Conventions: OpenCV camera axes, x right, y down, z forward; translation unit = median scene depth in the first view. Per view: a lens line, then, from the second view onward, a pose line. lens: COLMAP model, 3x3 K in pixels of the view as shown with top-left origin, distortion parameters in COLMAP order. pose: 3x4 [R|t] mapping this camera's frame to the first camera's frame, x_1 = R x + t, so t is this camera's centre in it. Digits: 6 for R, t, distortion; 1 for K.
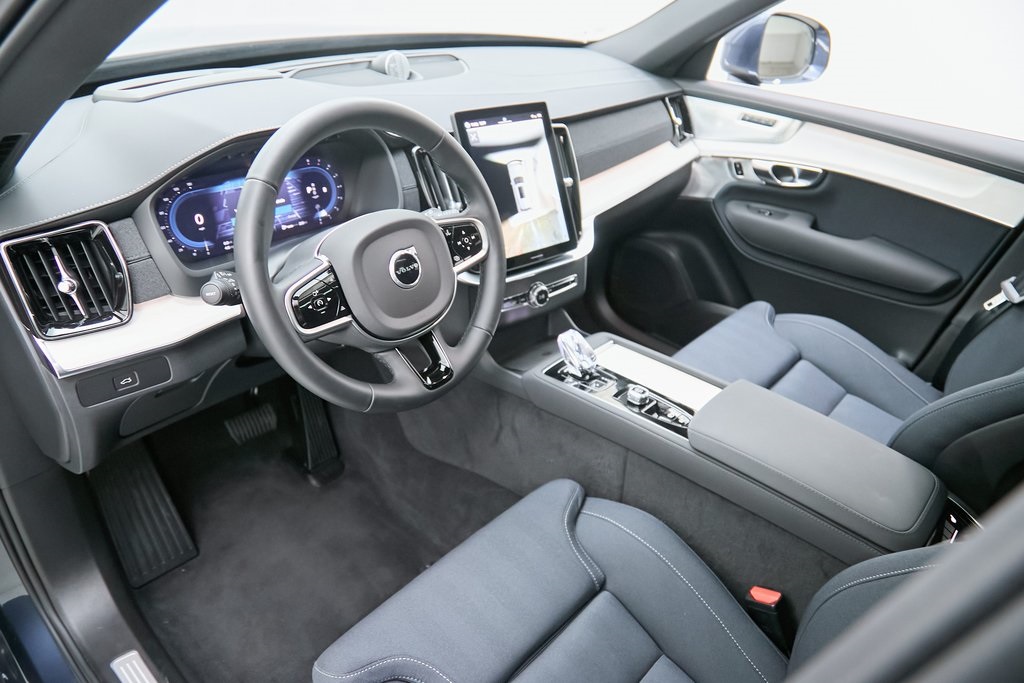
lens RADIAL K [[692.9, 0, 512.0], [0, 692.9, 341.5], [0, 0, 1]] dist [-0.000878, -0.001594]
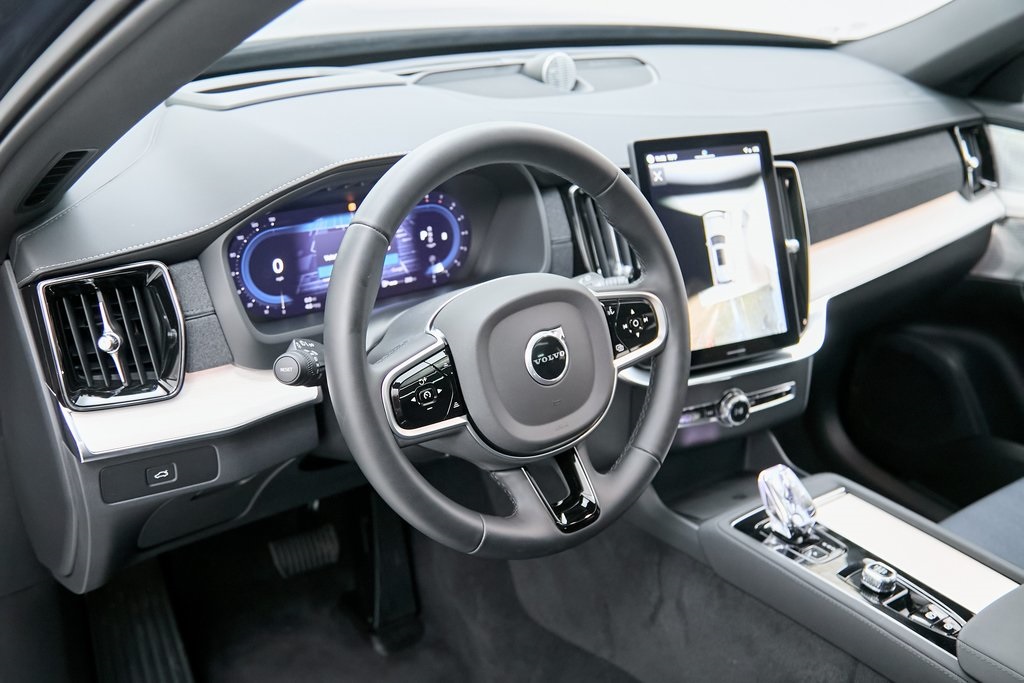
lens RADIAL K [[1054.6, 0, 512.0], [0, 1054.6, 341.5], [0, 0, 1]] dist [0.013369, 0.041447]
pose [[0.981583, 0.082709, -0.172203, -0.002471], [-0.101345, 0.989568, -0.102395, -0.004435], [0.161937, 0.117962, 0.979725, -0.049510]]
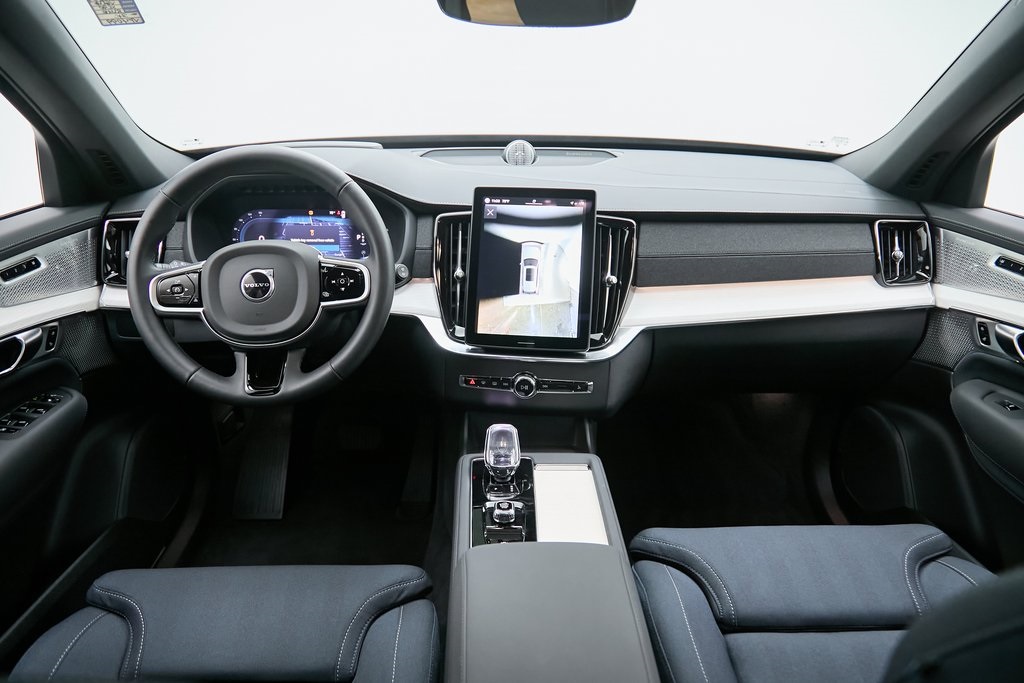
lens RADIAL K [[692.9, 0, 512.0], [0, 692.9, 341.5], [0, 0, 1]] dist [-0.000878, -0.001594]
pose [[0.692367, 0.215464, -0.688624, 0.681227], [-0.341977, 0.938365, -0.050230, -0.073334], [0.635358, 0.270271, 0.723376, 0.321793]]
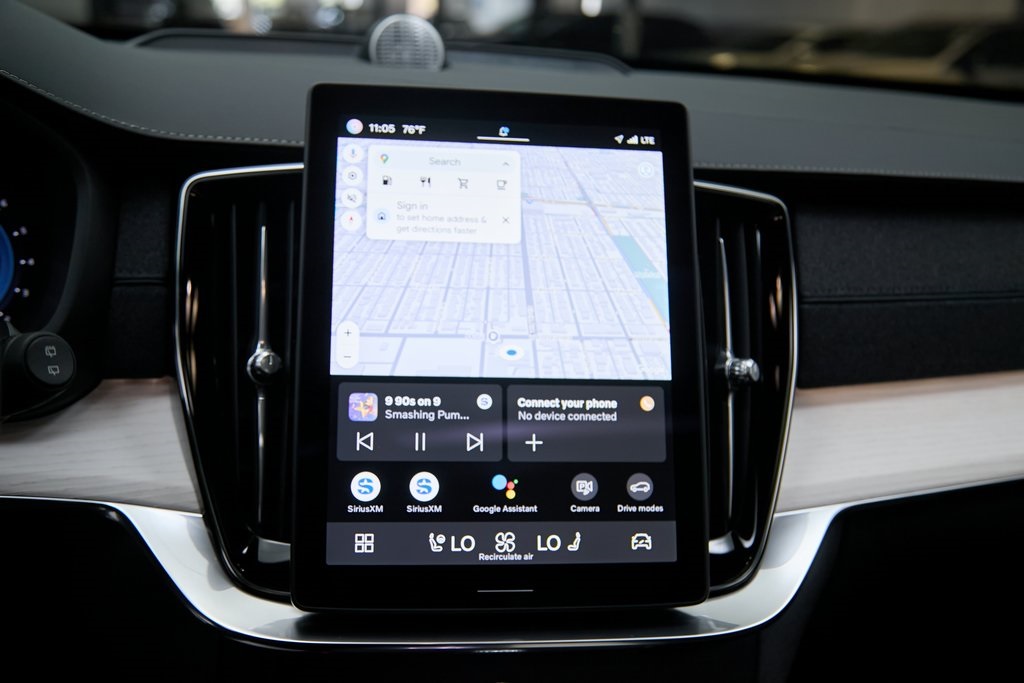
lens RADIAL K [[975.3, 0, 512.0], [0, 975.3, 341.5], [0, 0, 1]] dist [-0.016059, -0.001667]
pose [[0.836069, 0.127634, -0.533571, 0.238584], [-0.283494, 0.933162, -0.220998, -0.133962], [0.469701, 0.336033, 0.816372, 0.668539]]
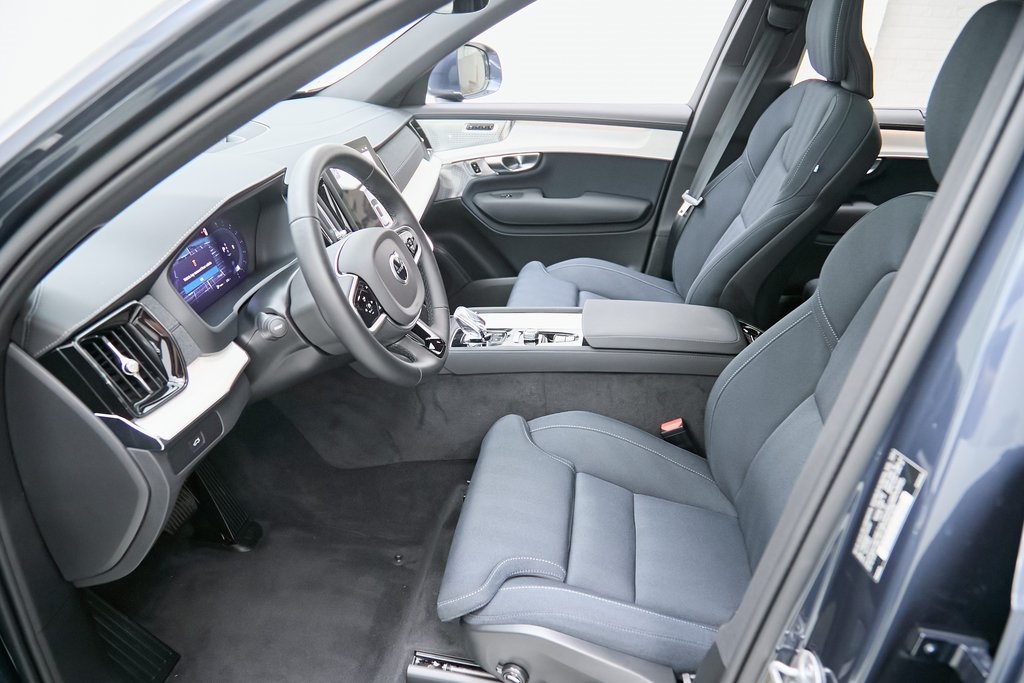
lens RADIAL K [[692.9, 0, 512.0], [0, 692.9, 341.5], [0, 0, 1]] dist [-0.000878, -0.001594]
pose [[0.822883, -0.324761, 0.466255, -0.429657], [0.349799, 0.936181, 0.034726, 0.031526], [-0.447777, 0.134520, 0.883968, -0.120986]]
